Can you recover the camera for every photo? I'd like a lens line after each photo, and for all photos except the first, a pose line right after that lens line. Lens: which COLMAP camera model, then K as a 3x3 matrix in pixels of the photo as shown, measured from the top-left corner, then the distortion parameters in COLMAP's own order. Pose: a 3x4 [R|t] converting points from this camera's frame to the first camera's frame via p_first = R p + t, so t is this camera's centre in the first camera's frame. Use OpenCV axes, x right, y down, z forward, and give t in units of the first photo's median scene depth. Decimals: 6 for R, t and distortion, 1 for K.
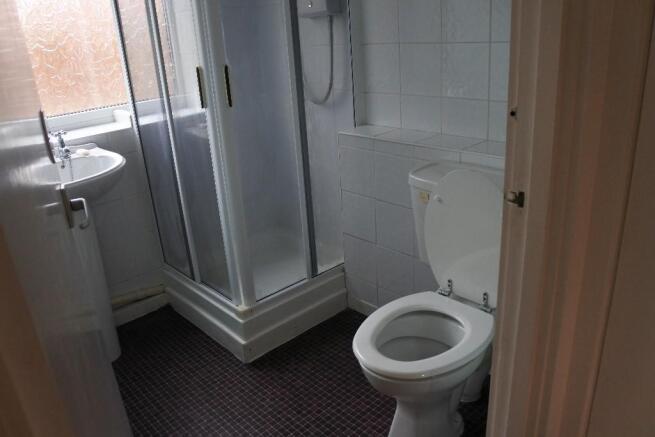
lens RADIAL K [[524.9, 0, 324.5], [0, 524.9, 219.8], [0, 0, 1]] dist [-0.100144, 0.051018]
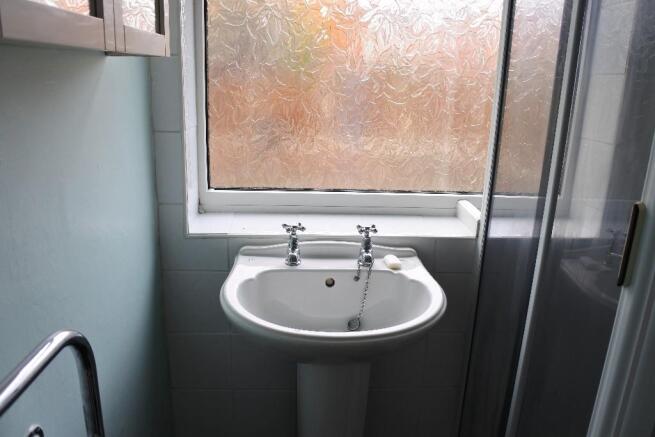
lens RADIAL K [[524.9, 0, 332.4], [0, 524.9, 219.6], [0, 0, 1]] dist [-0.100144, 0.051018]
pose [[0.780262, 0.263166, -0.567393, -0.157105], [-0.306945, 0.951533, 0.019234, -0.165624], [0.544954, 0.159151, 0.823223, 0.380590]]
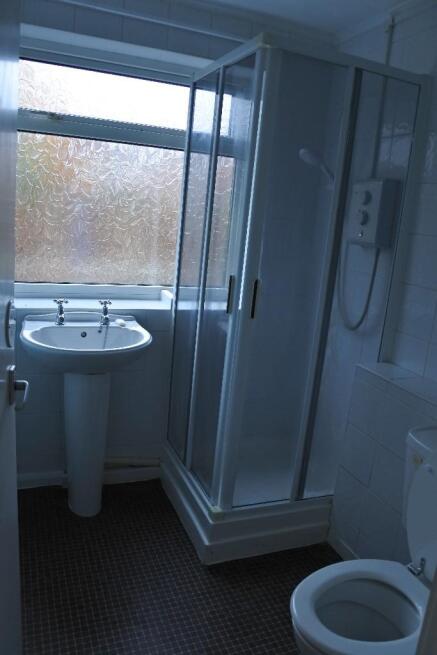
lens RADIAL K [[524.9, 0, 219.5], [0, 524.9, 323.0], [0, 0, 1]] dist [-0.100144, 0.051018]
pose [[0.921389, 0.228877, -0.314098, 0.076712], [-0.273648, 0.955955, -0.106145, -0.066610], [0.275969, 0.183753, 0.943438, -0.005079]]
